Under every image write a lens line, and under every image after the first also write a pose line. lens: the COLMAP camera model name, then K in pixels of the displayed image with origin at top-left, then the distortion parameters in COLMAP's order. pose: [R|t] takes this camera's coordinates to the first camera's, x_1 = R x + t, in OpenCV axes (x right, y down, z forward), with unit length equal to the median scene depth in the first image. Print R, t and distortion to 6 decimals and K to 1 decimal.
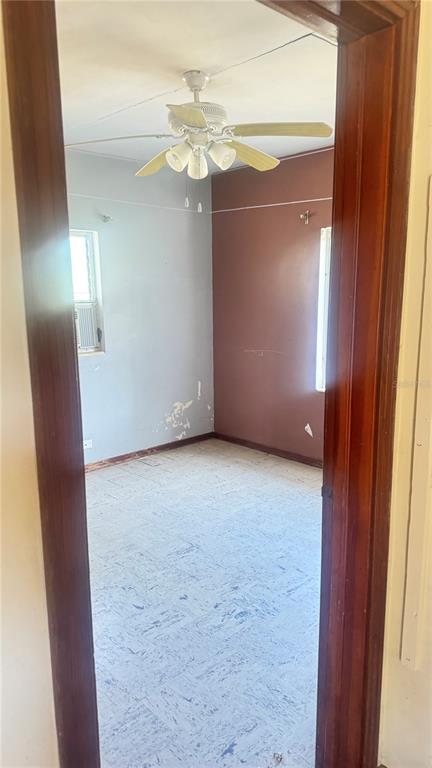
lens RADIAL K [[535.4, 0, 213.6], [0, 535.4, 382.9], [0, 0, 1]] dist [0.033267, -0.003740]
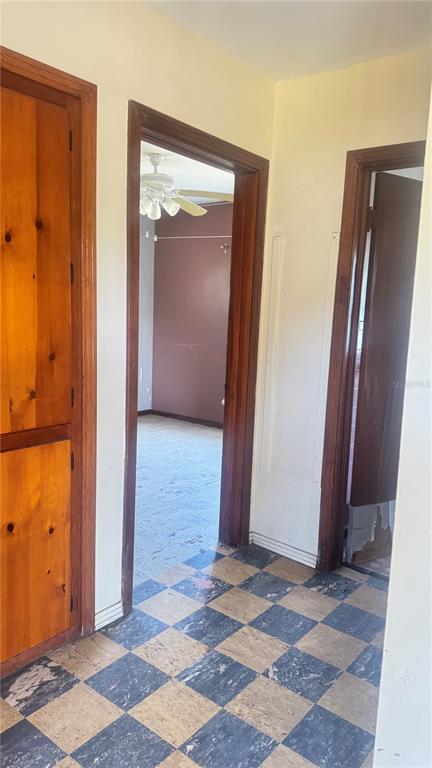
lens RADIAL K [[535.4, 0, 217.3], [0, 535.4, 386.5], [0, 0, 1]] dist [0.033267, -0.003740]
pose [[0.988333, 0.027298, 0.149841, -0.071730], [-0.022183, 0.999116, -0.035703, 0.156291], [-0.150684, 0.031962, 0.988065, -0.556700]]
